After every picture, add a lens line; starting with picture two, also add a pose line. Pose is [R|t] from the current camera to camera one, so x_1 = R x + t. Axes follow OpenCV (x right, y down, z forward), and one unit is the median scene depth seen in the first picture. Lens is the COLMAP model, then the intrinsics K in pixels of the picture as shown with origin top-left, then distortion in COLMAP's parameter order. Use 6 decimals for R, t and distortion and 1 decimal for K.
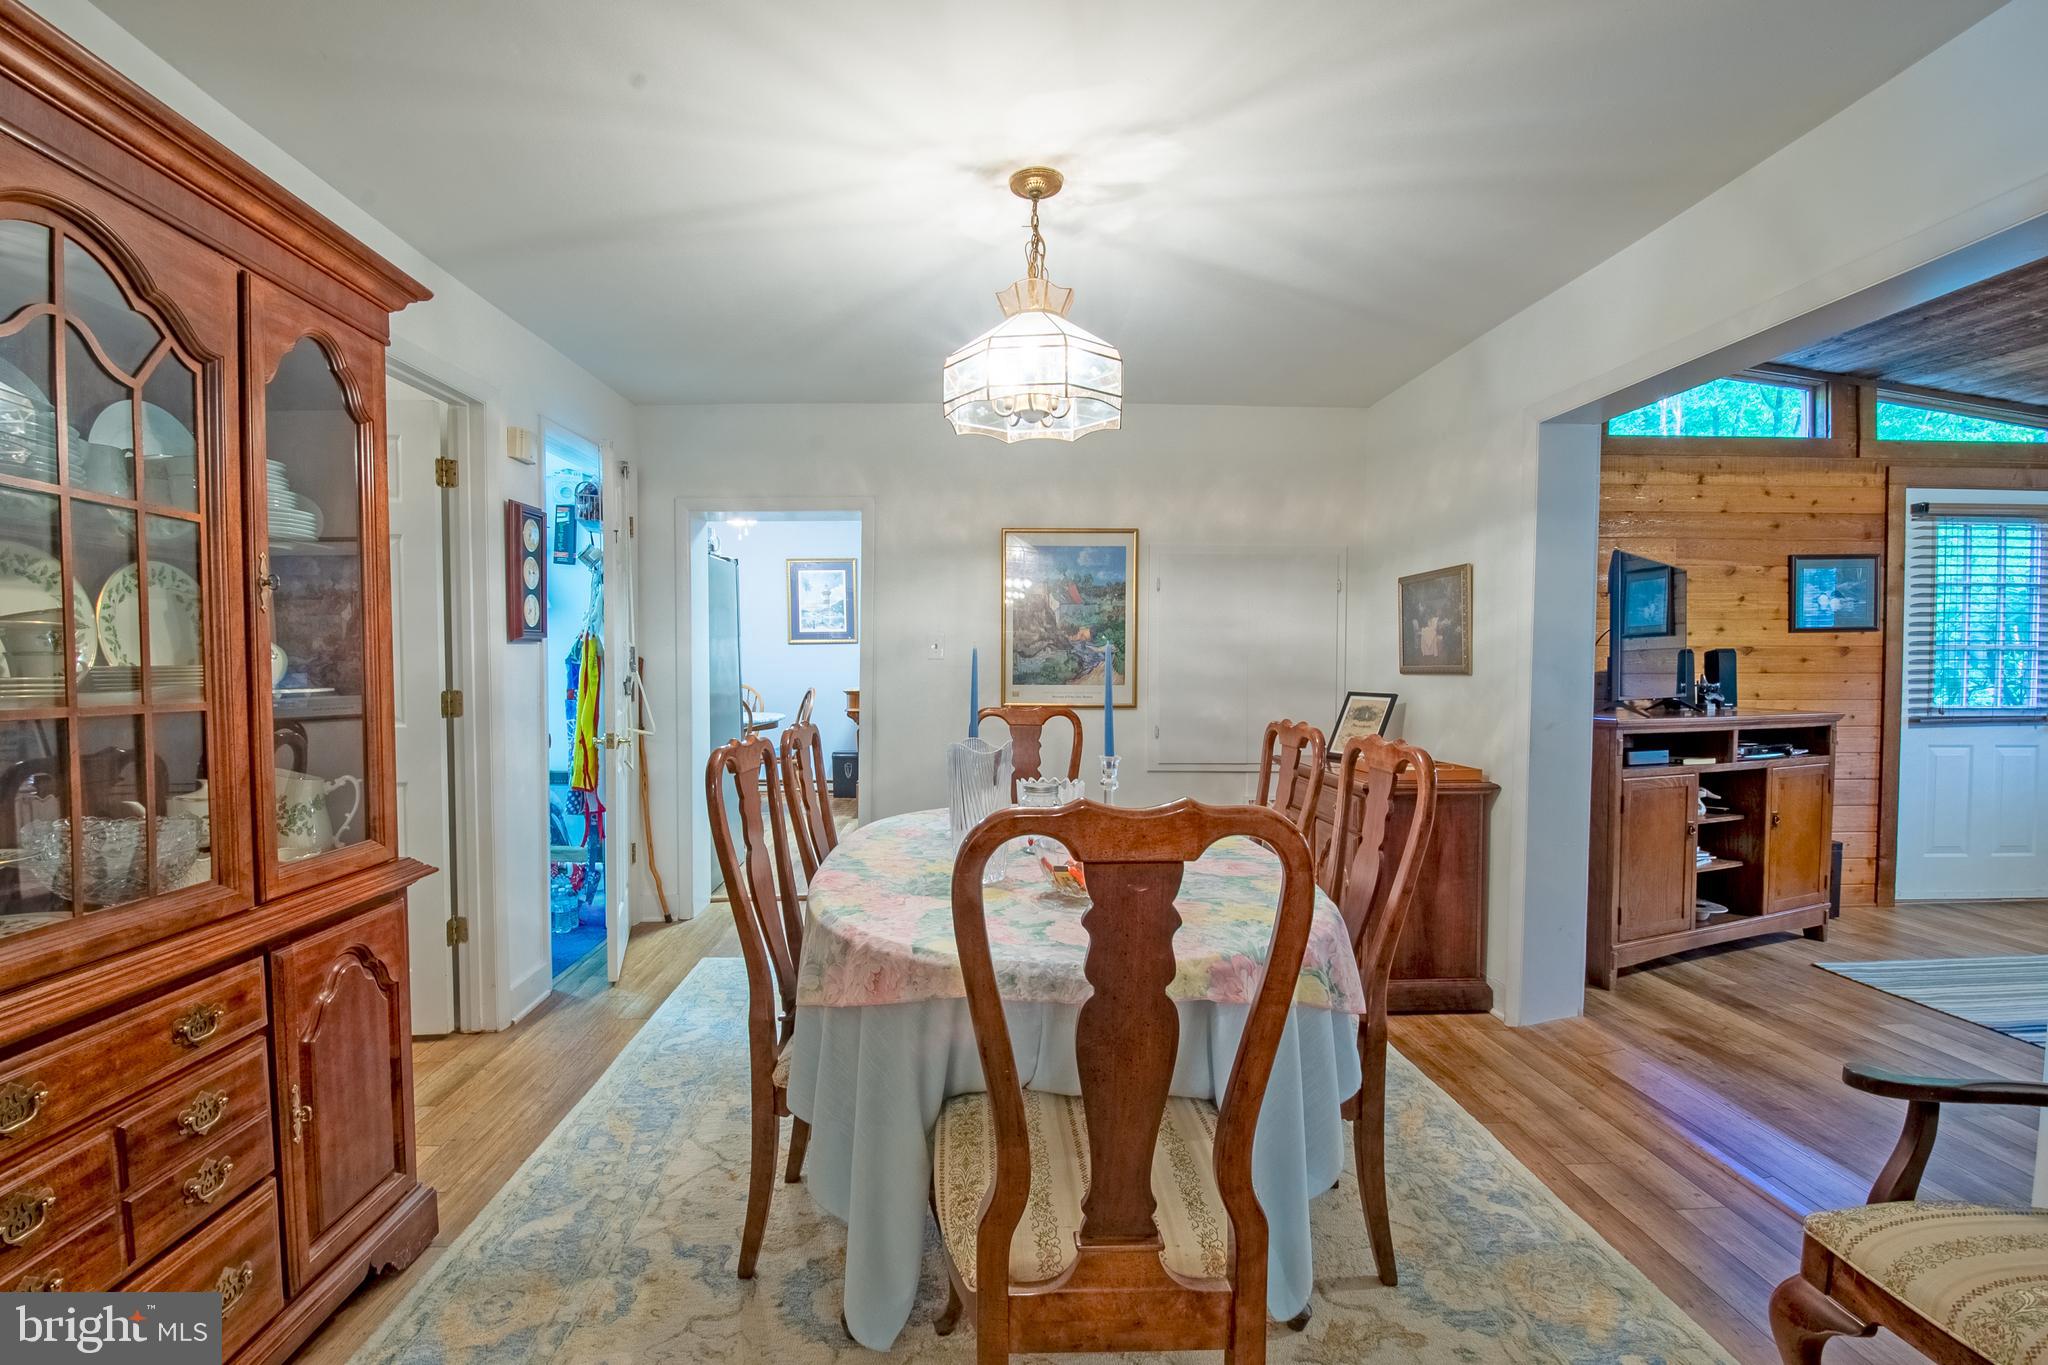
lens RADIAL K [[900.1, 0, 988.9], [0, 900.1, 689.8], [0, 0, 1]] dist [0.006454, -0.017178]
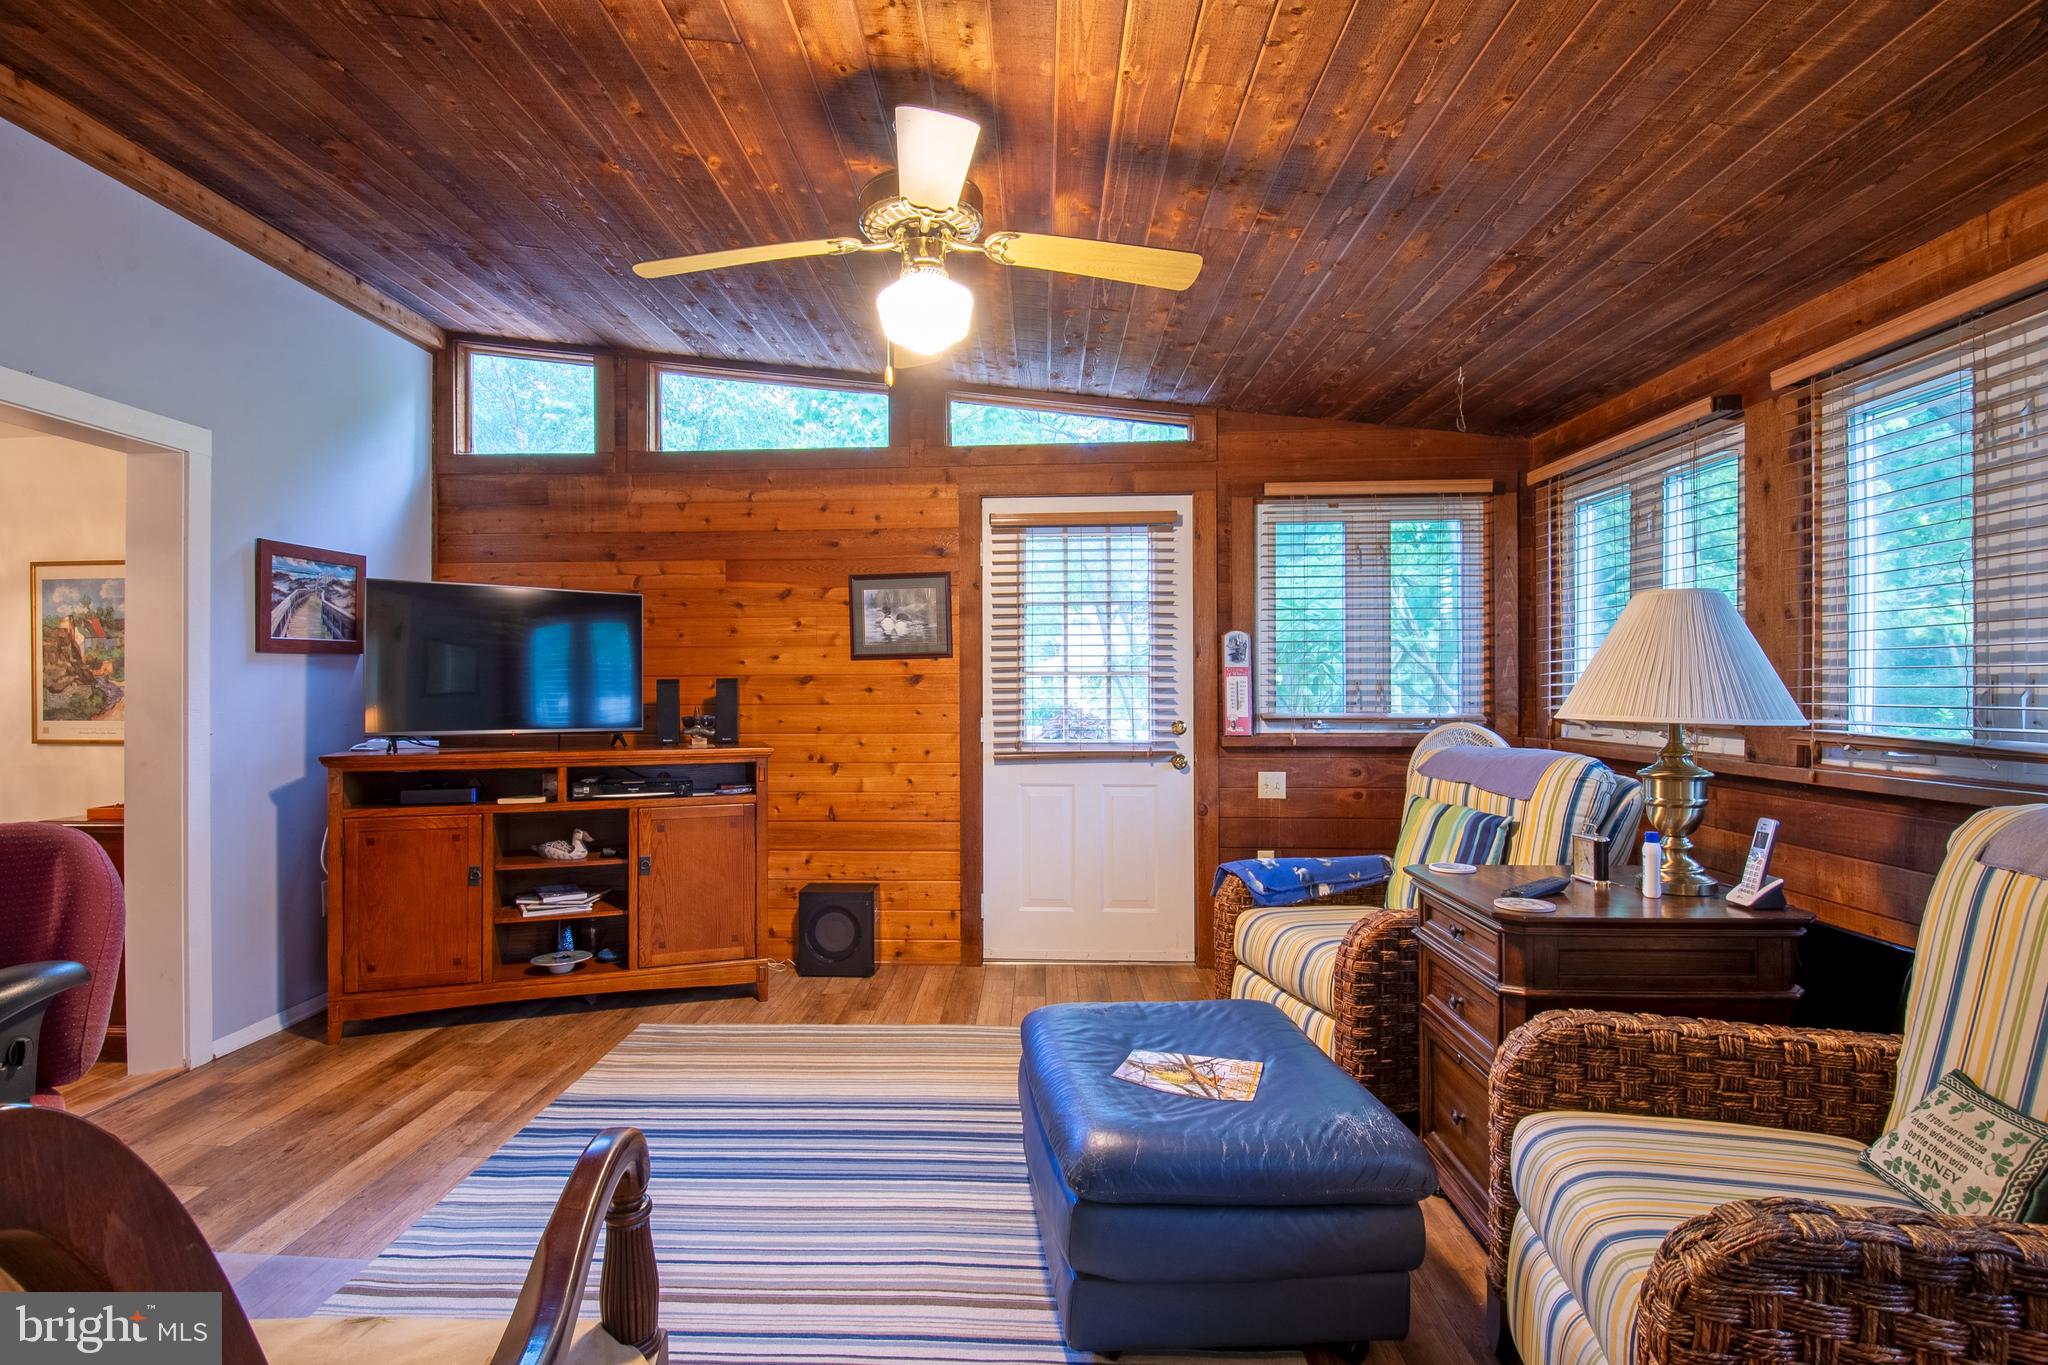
lens RADIAL K [[988.9, 0, 994.1], [0, 988.9, 685.8], [0, 0, 1]] dist [0.002491, -0.012696]
pose [[0.997683, -0.006593, -0.067716, 1.110890], [0.004153, 0.999339, -0.036113, -0.000561], [0.067910, 0.035748, 0.997051, 0.004543]]
